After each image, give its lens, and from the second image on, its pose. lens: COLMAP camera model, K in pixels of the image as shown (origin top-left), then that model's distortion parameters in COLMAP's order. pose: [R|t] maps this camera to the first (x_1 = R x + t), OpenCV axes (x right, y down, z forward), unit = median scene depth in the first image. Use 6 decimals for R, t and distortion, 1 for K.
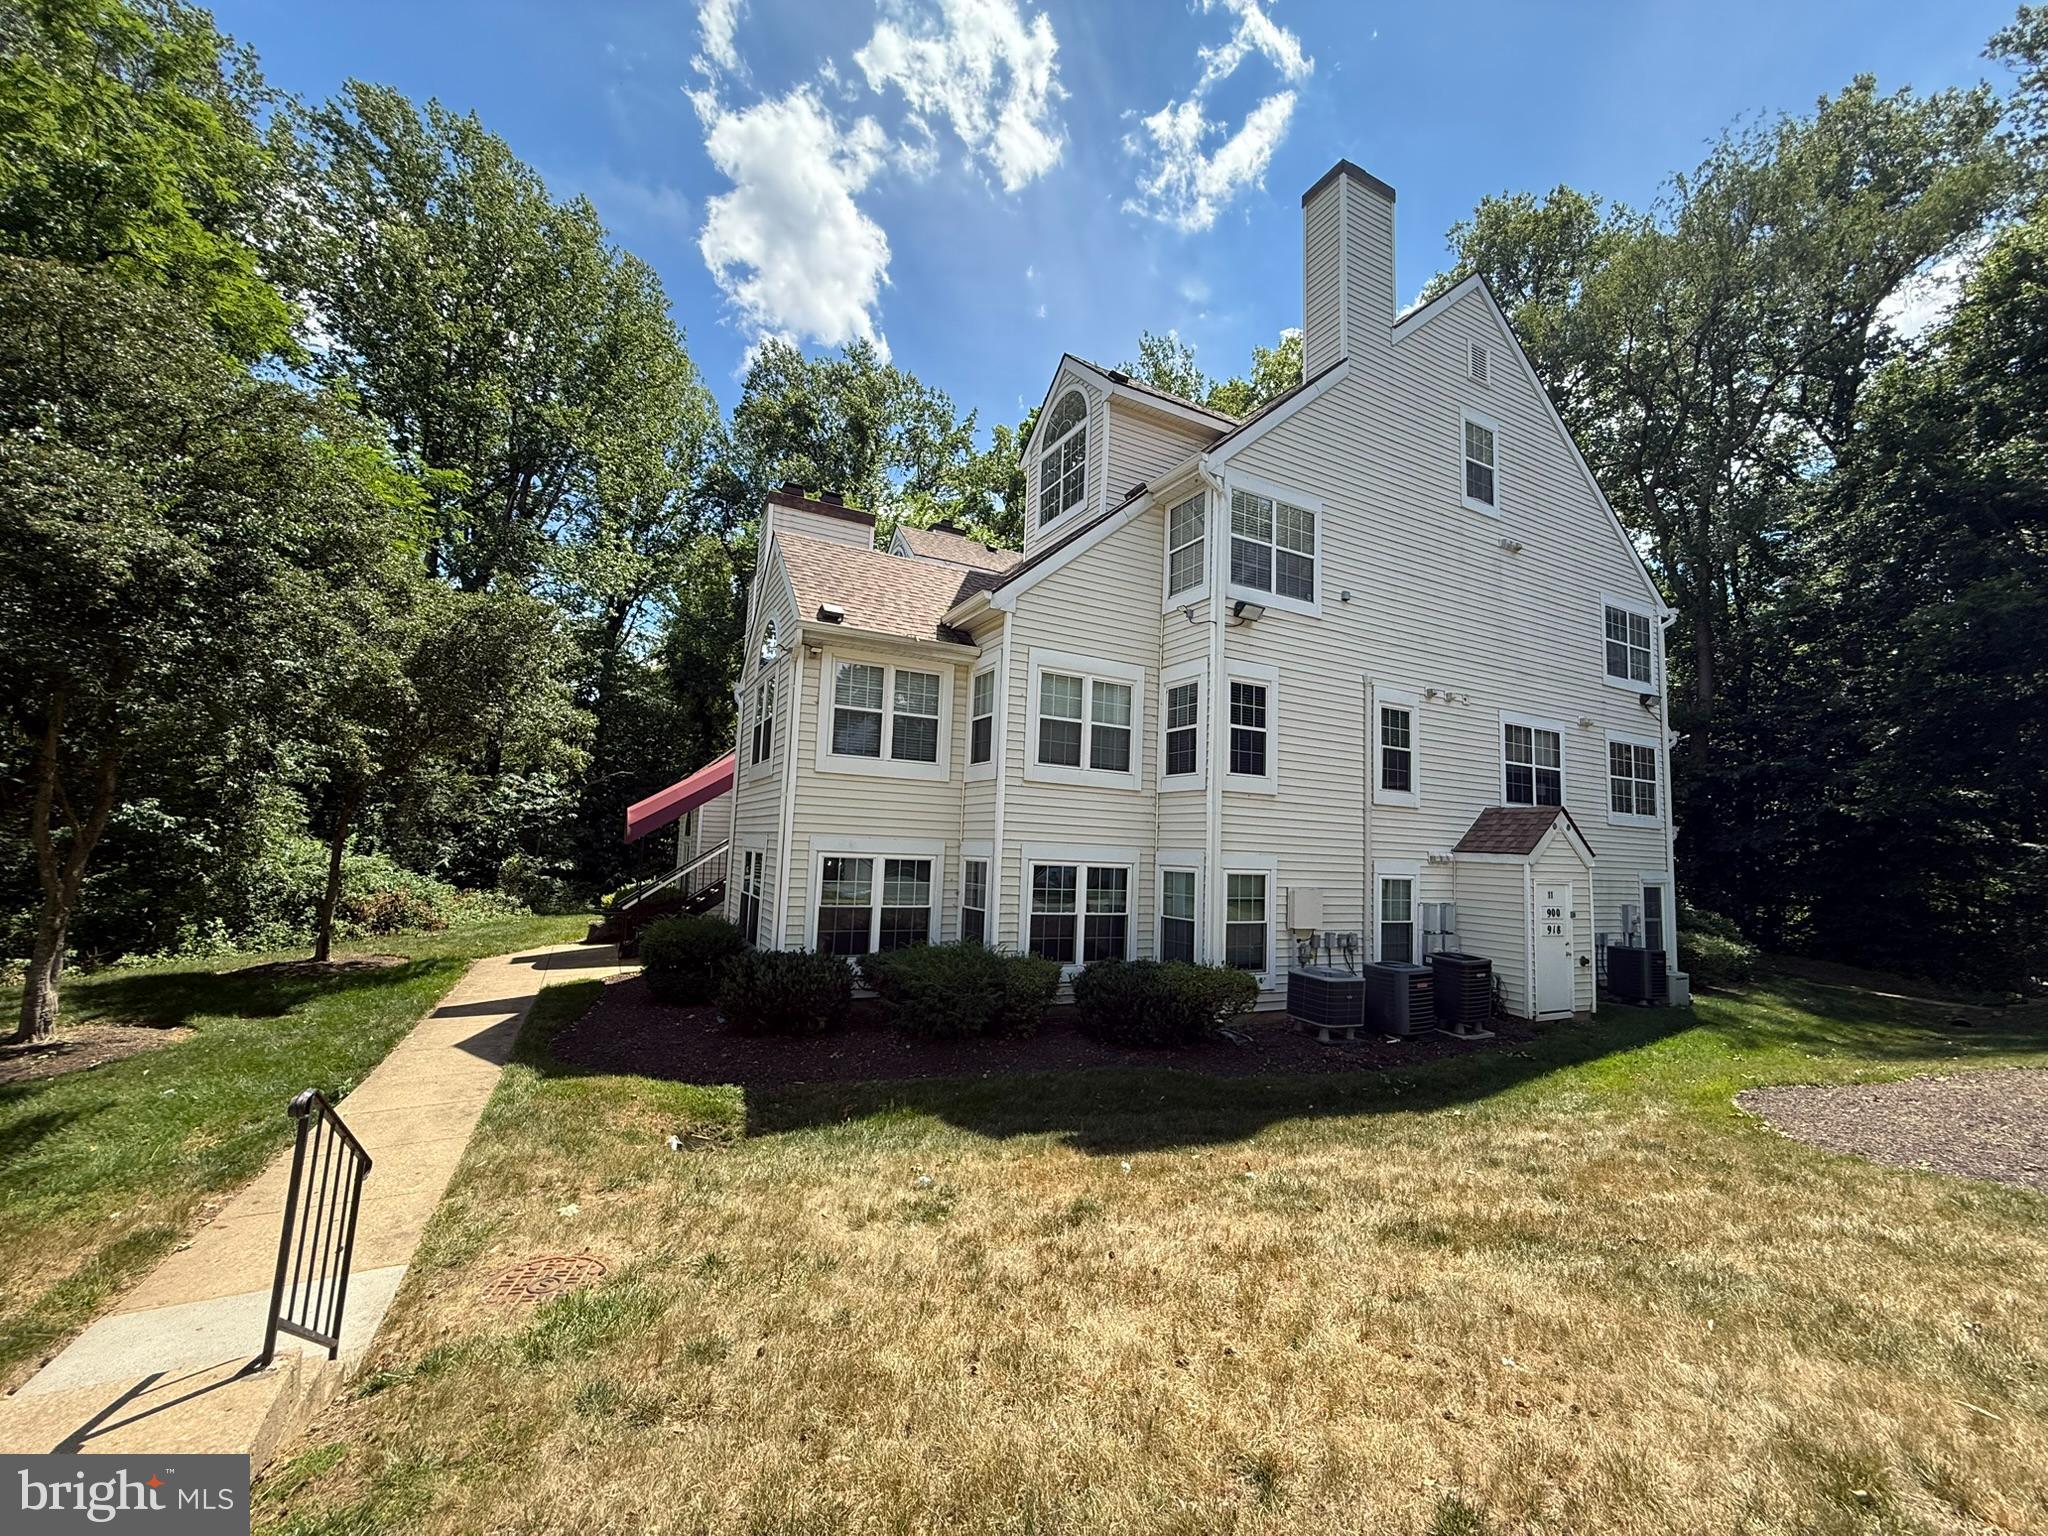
lens RADIAL K [[817.8, 0, 1019.7], [0, 817.8, 764.6], [0, 0, 1]] dist [0.001607, 0.000266]
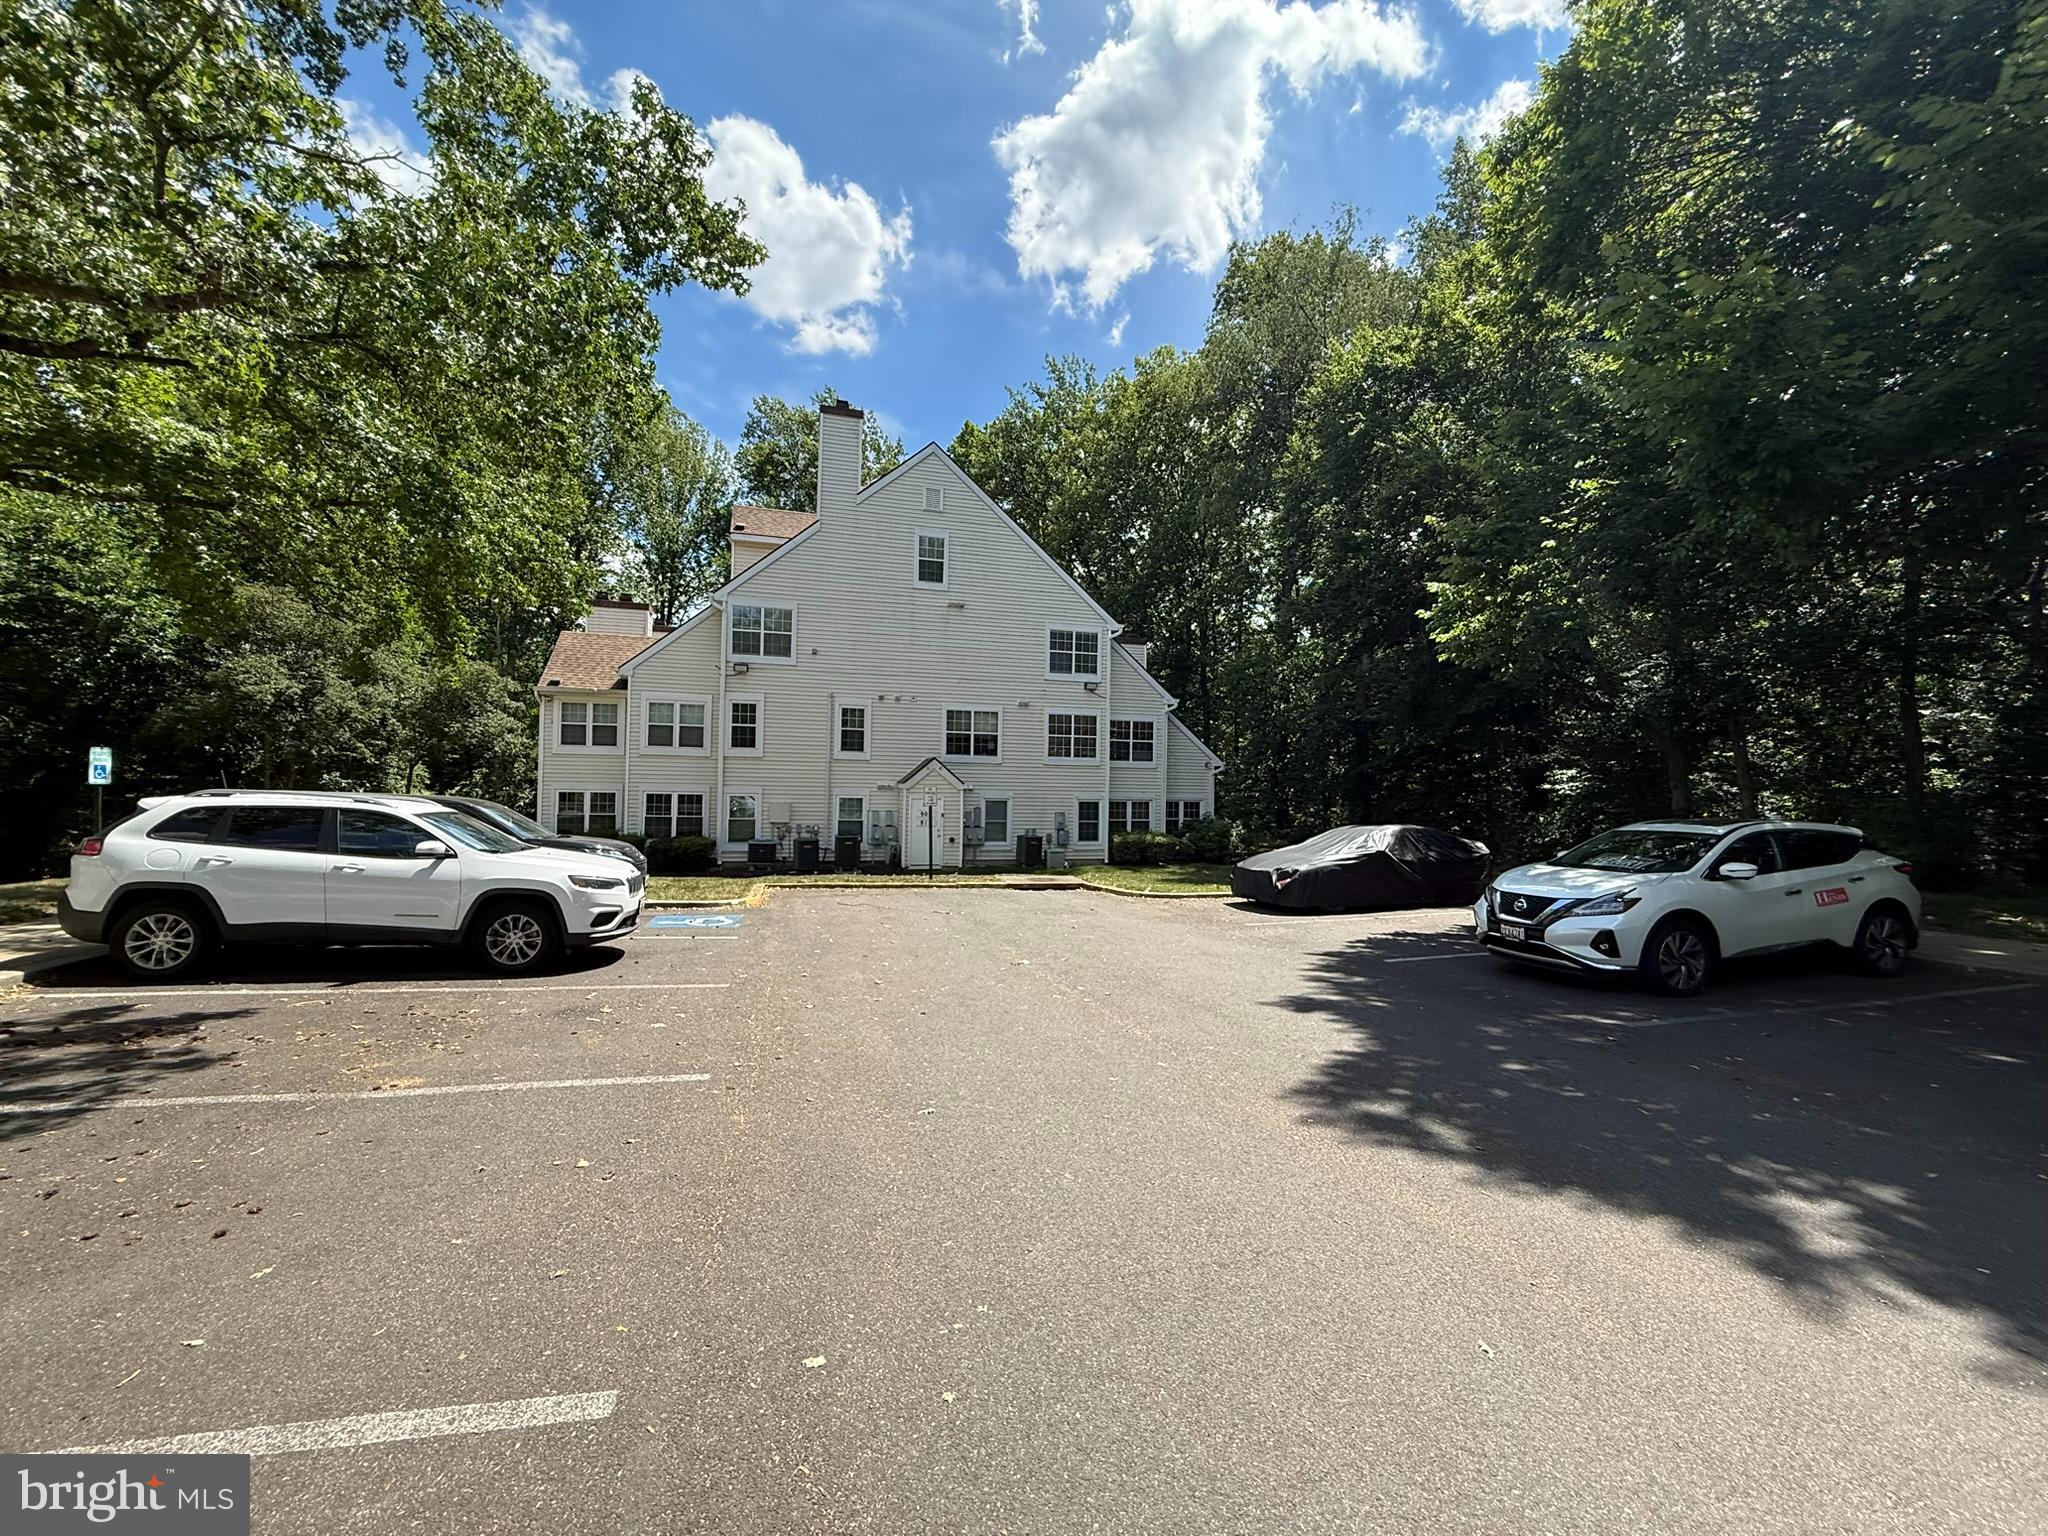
lens RADIAL K [[807.1, 0, 1024.0], [0, 807.1, 768.0], [0, 0, 1]] dist [-0.000521, 0.000056]
pose [[0.978008, -0.026983, -0.206815, 1.318823], [0.041831, 0.996824, 0.067759, -0.043072], [0.204330, -0.074920, 0.976031, -0.796657]]
